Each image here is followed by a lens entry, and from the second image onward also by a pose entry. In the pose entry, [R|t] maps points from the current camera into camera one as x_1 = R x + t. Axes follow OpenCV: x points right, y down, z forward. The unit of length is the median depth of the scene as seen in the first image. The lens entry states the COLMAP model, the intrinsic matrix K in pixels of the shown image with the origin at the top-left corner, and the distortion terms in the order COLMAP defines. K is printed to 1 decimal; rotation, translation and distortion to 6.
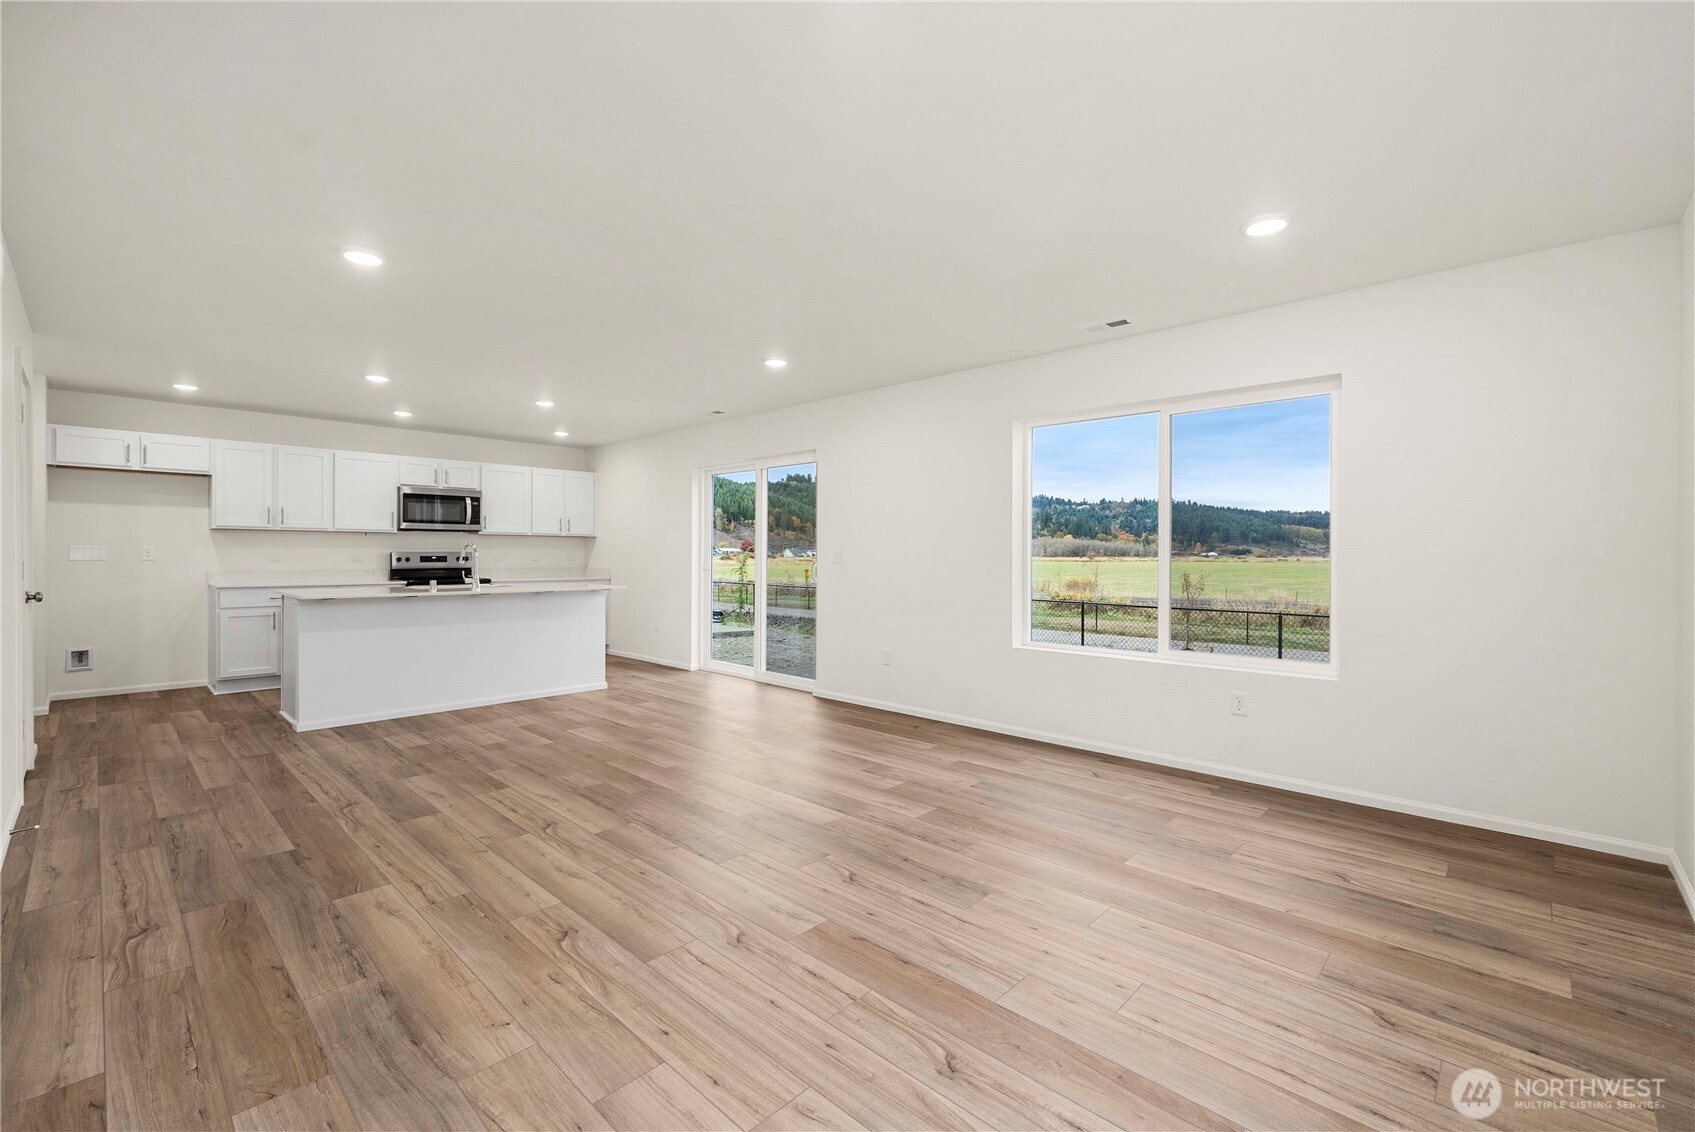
lens RADIAL K [[720.7, 0, 853.8], [0, 720.7, 563.5], [0, 0, 1]] dist [-0.008480, 0.000807]
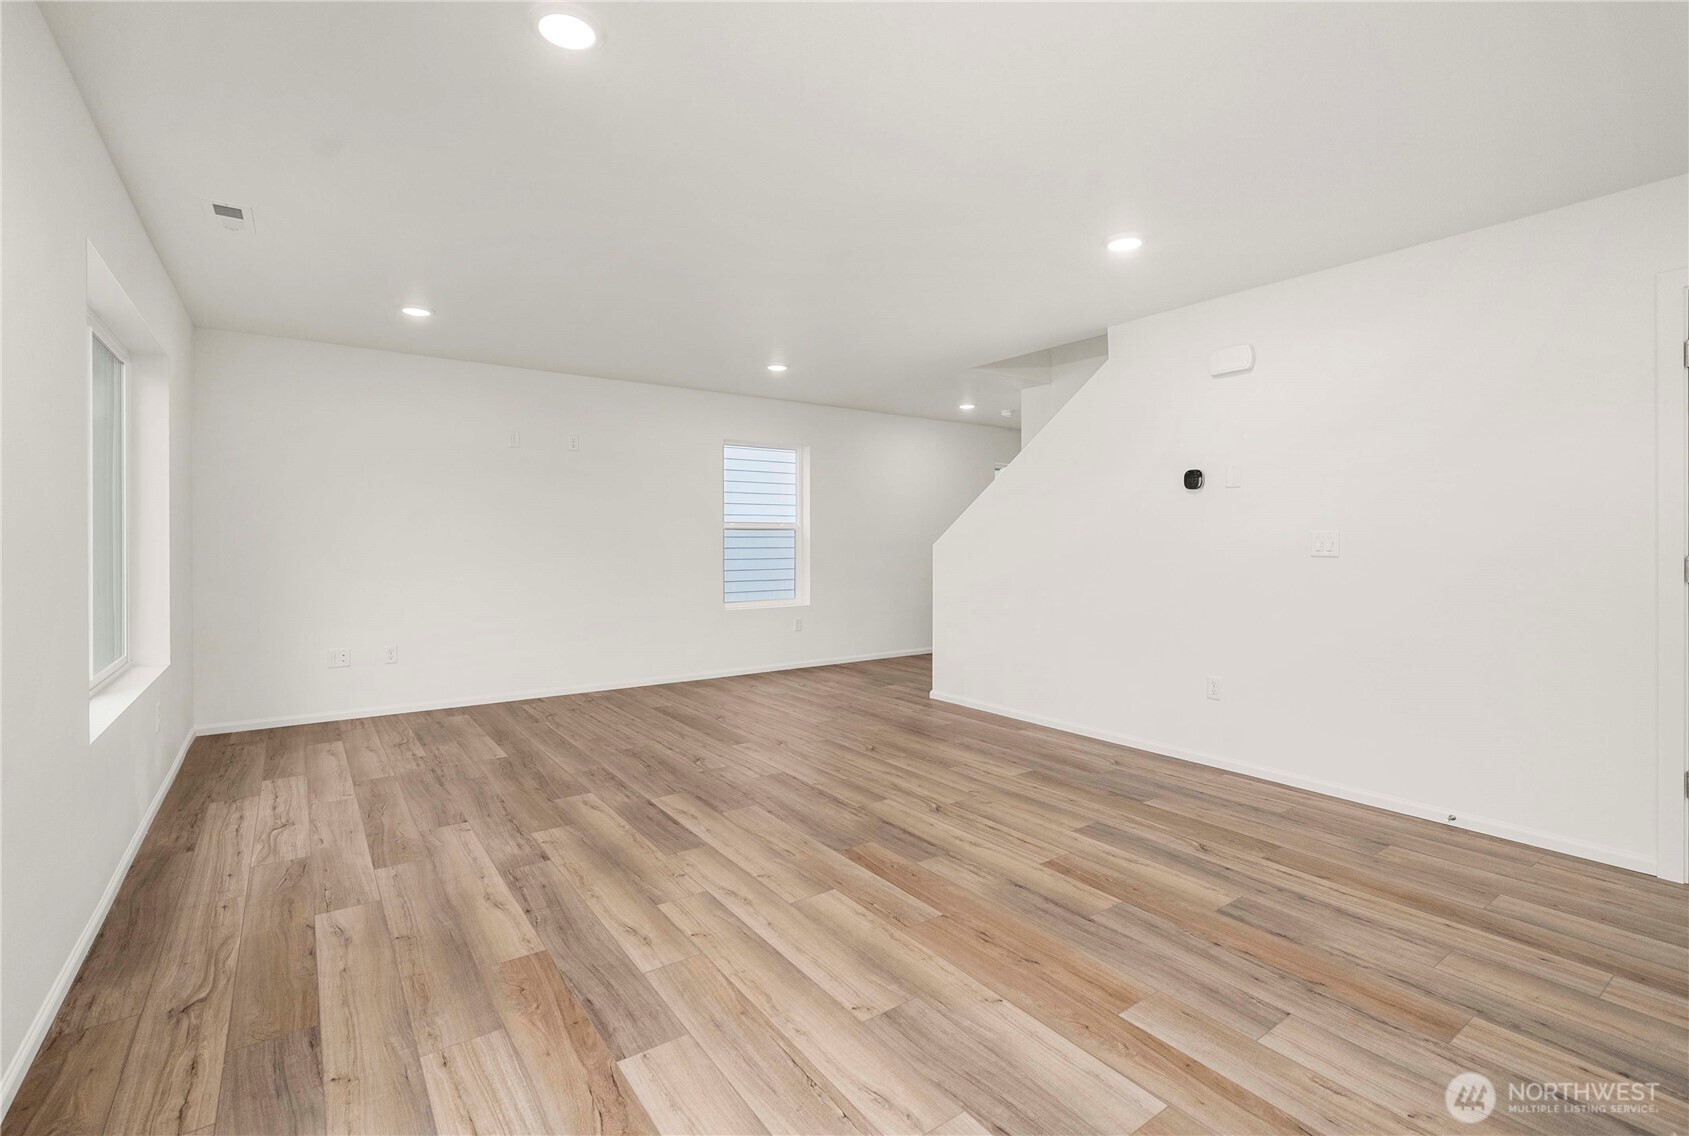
lens RADIAL K [[767.6, 0, 840.8], [0, 767.6, 553.4], [0, 0, 1]] dist [0.000071, -0.000331]
pose [[-0.980434, -0.008599, 0.196661, -0.351469], [-0.002908, 0.999569, 0.029213, -0.018961], [-0.196827, 0.028070, -0.980036, 1.458472]]
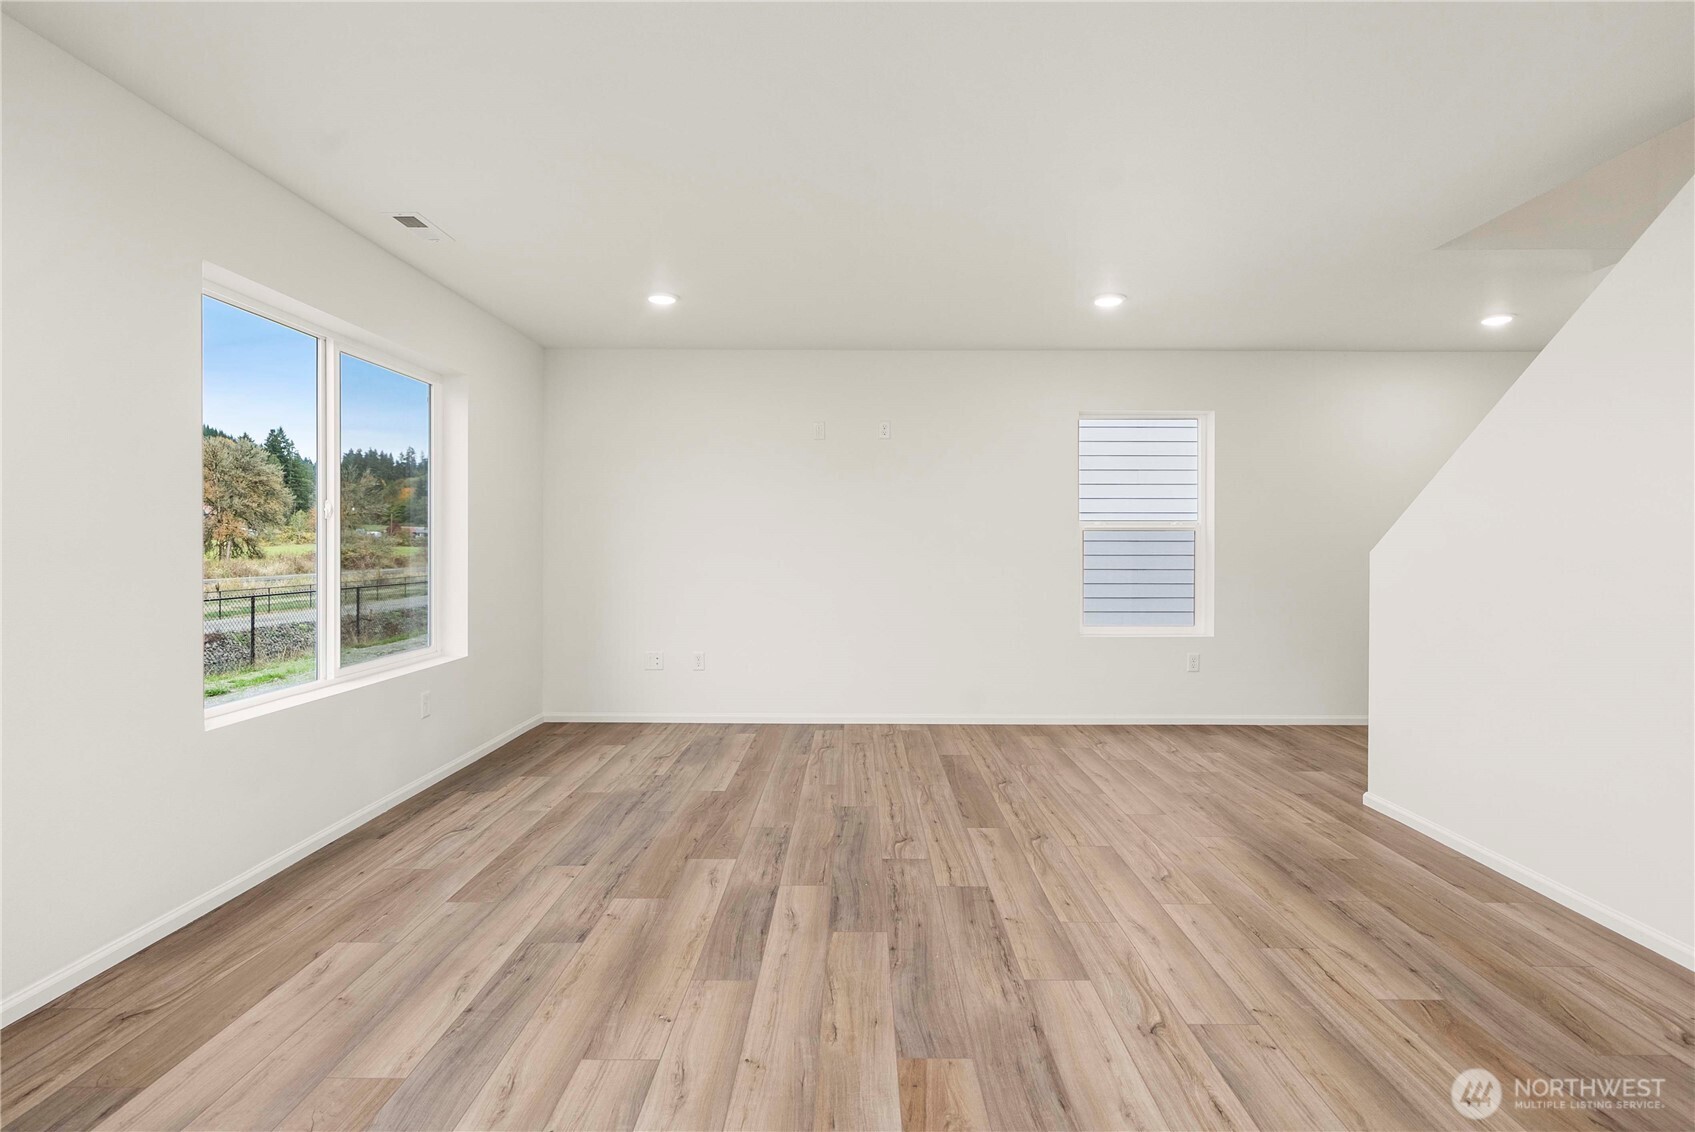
lens RADIAL K [[844.4, 0, 853.6], [0, 844.4, 559.7], [0, 0, 1]] dist [-0.000964, 0.000267]
pose [[-0.681317, -0.019462, 0.731730, -0.519450], [0.002625, 0.999575, 0.029030, -0.014846], [-0.731984, 0.021699, -0.680976, 1.131829]]
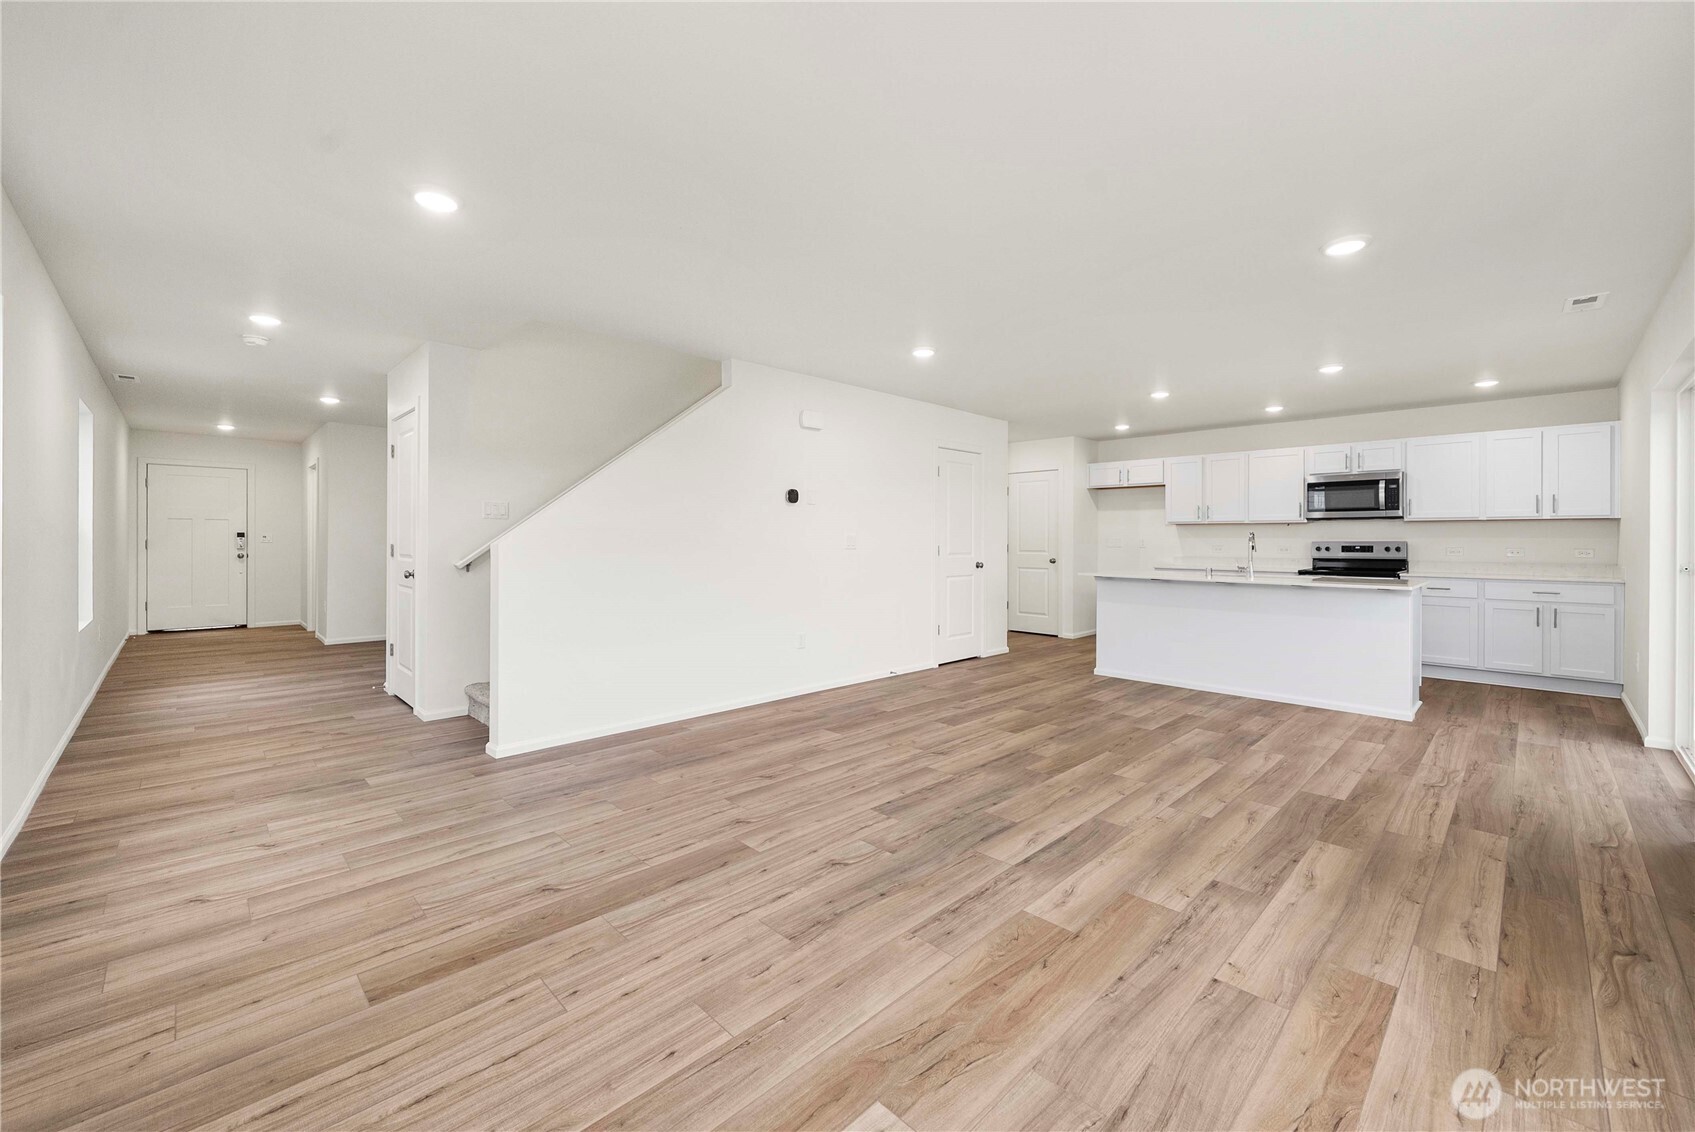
lens RADIAL K [[678.4, 0, 844.7], [0, 678.4, 537.3], [0, 0, 1]] dist [-0.002837, -0.000236]
pose [[-0.041441, -0.006911, -0.999117, 0.557166], [-0.017186, 0.999833, -0.006203, -0.007083], [0.998993, 0.016914, -0.041553, 0.614098]]
